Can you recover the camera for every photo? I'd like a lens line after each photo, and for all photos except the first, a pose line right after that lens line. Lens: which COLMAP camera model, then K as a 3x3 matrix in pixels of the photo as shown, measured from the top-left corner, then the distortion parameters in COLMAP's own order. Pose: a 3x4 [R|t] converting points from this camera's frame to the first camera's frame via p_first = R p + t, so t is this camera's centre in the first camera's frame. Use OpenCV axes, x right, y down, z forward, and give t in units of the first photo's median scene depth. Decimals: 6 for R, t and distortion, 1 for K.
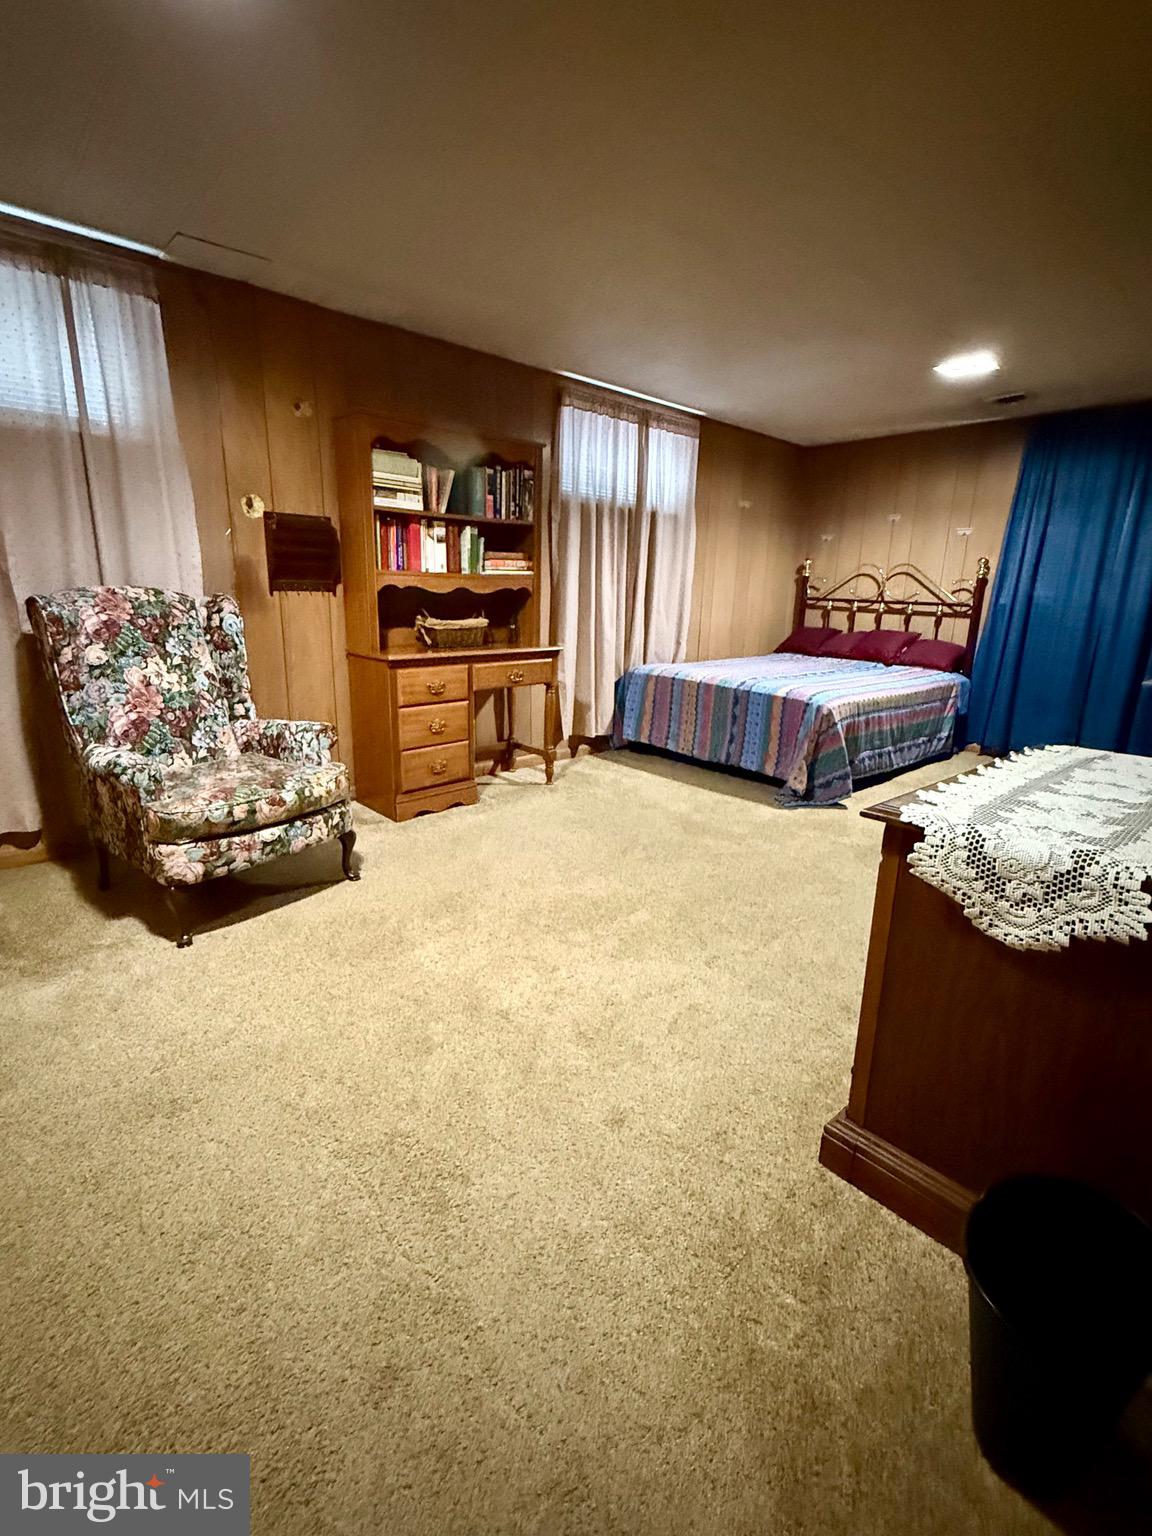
lens RADIAL K [[688.9, 0, 581.8], [0, 688.9, 767.0], [0, 0, 1]] dist [0.001452, 0.000307]
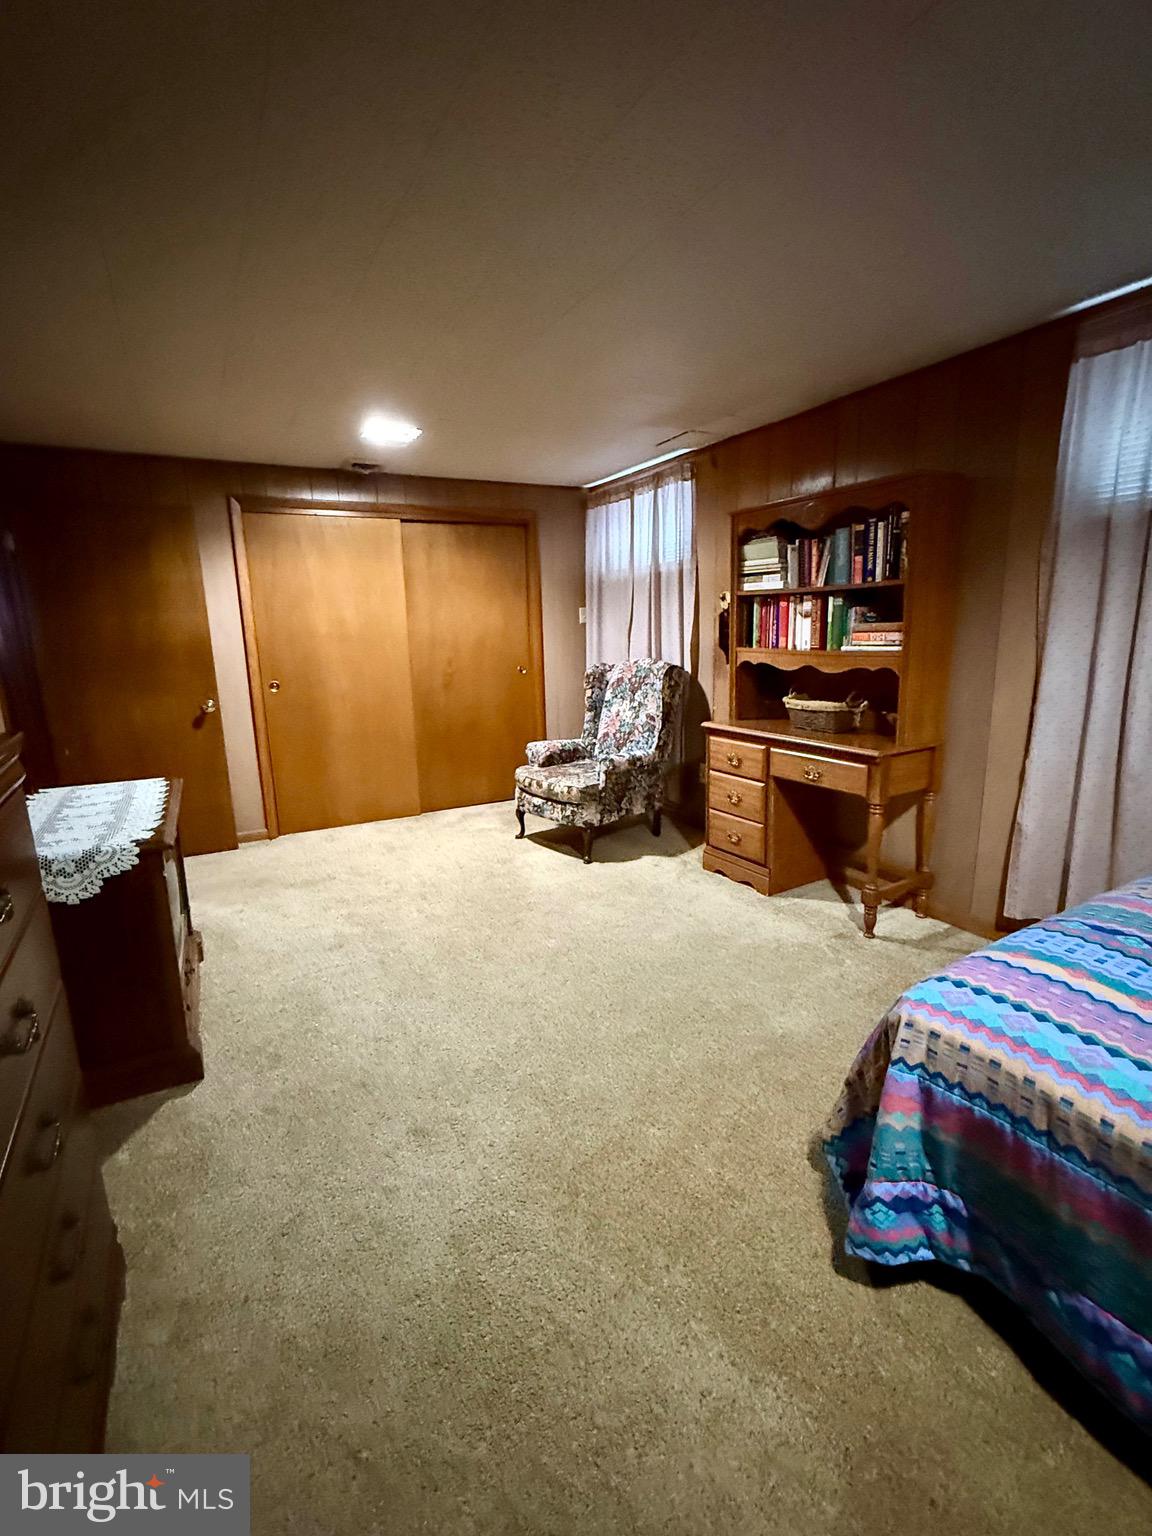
lens RADIAL K [[688.9, 0, 582.8], [0, 688.9, 768.9], [0, 0, 1]] dist [0.001452, 0.000307]
pose [[-0.227662, 0.182976, -0.956394, 0.794055], [-0.230667, 0.944096, 0.235531, -0.281640], [0.946025, 0.274230, -0.172729, 0.928591]]
